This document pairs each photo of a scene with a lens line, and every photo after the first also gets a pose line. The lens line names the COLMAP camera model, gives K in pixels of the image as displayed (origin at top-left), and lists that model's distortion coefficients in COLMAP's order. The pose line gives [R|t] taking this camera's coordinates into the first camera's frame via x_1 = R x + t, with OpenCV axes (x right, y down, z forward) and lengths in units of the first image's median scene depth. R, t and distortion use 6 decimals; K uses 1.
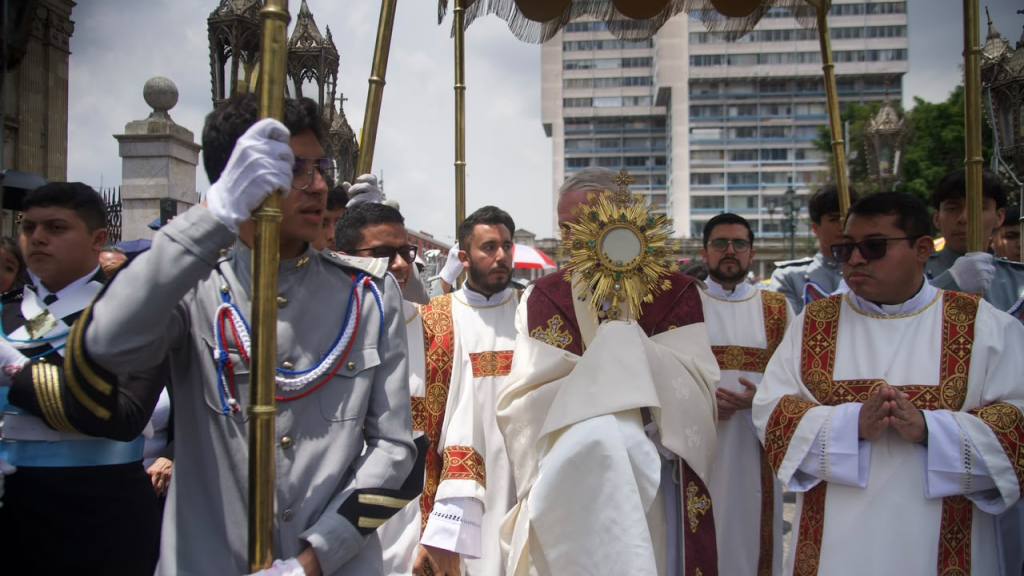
lens RADIAL K [[792.8, 0, 515.8], [0, 792.8, 287.4], [0, 0, 1]] dist [-0.010607, 0.005201]
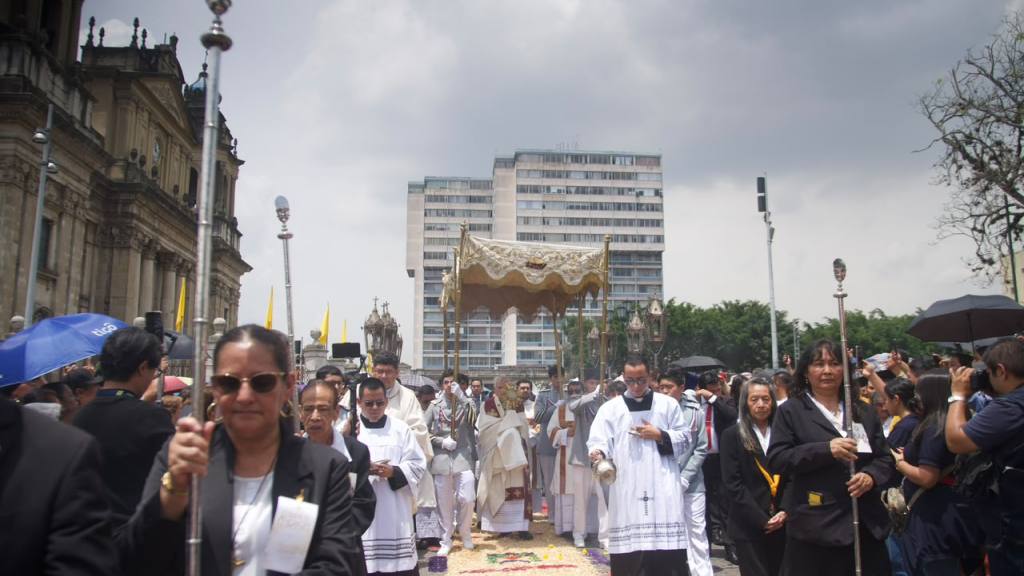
lens RADIAL K [[792.8, 0, 514.1], [0, 792.8, 290.1], [0, 0, 1]] dist [-0.010607, 0.005201]
pose [[0.980982, 0.035411, 0.190843, -0.048735], [-0.008168, 0.989877, -0.141690, 0.007104], [-0.193928, 0.137437, 0.971341, -0.336478]]
